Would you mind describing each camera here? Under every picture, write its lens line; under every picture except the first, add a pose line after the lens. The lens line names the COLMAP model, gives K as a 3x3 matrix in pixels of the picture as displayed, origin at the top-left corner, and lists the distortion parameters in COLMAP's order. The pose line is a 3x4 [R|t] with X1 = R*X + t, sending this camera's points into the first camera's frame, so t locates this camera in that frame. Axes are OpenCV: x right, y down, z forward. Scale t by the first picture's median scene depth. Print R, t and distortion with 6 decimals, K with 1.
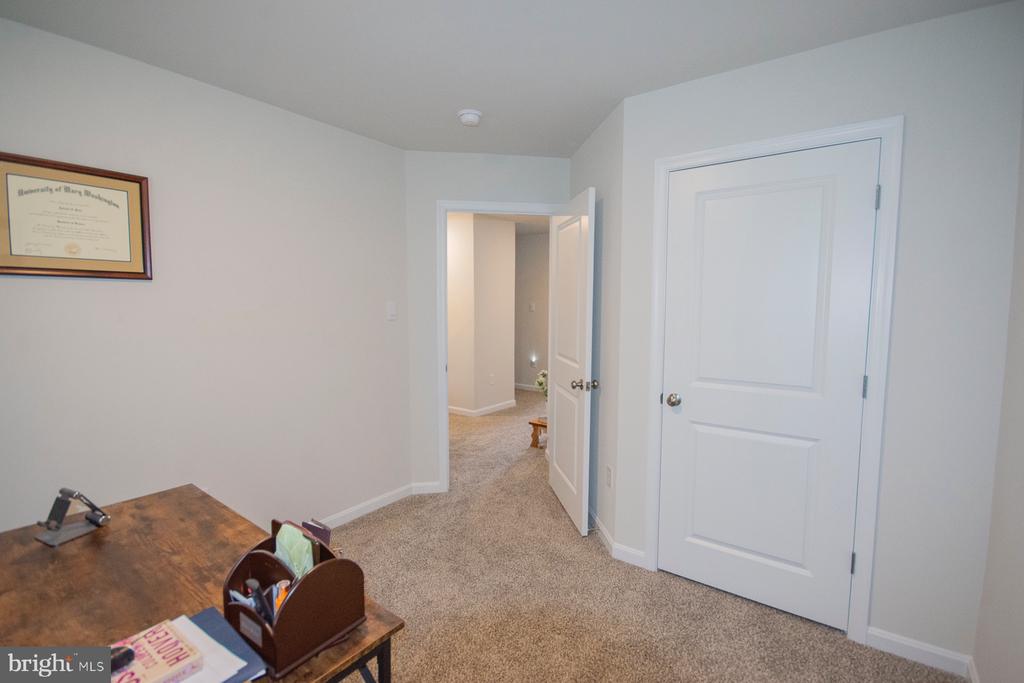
lens RADIAL K [[466.7, 0, 511.9], [0, 466.7, 339.6], [0, 0, 1]] dist [-0.001027, -0.000420]
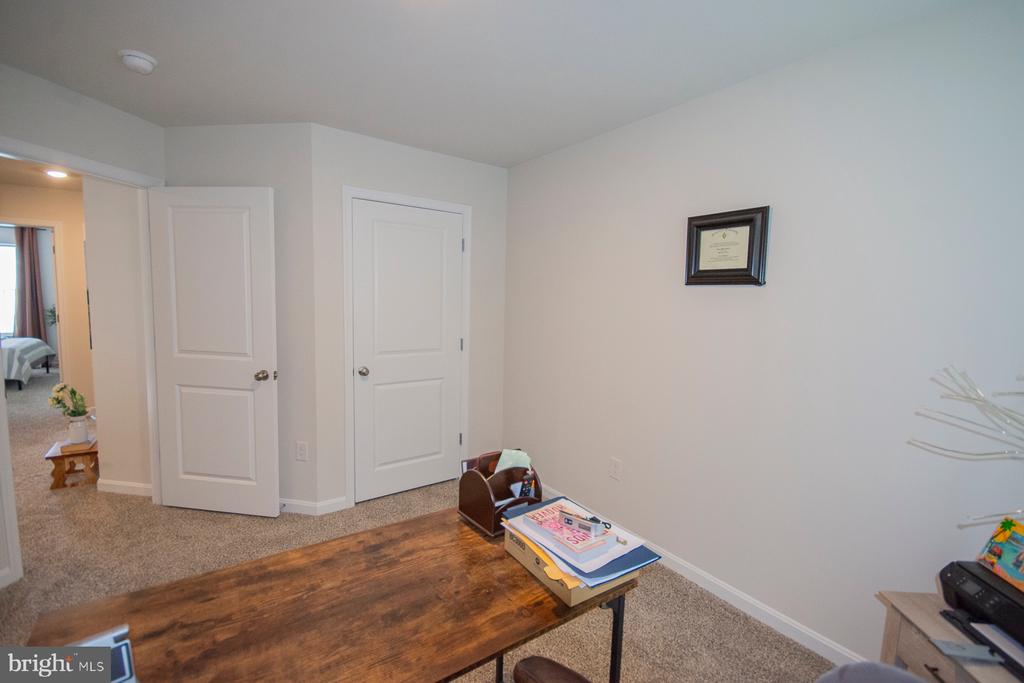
lens RADIAL K [[448.1, 0, 514.3], [0, 448.1, 341.5], [0, 0, 1]] dist [0.022359, -0.019088]
pose [[0.306647, -0.087402, 0.947802, -0.797937], [0.050401, 0.995869, 0.075527, -0.033386], [-0.950488, 0.024610, 0.309786, 0.205999]]
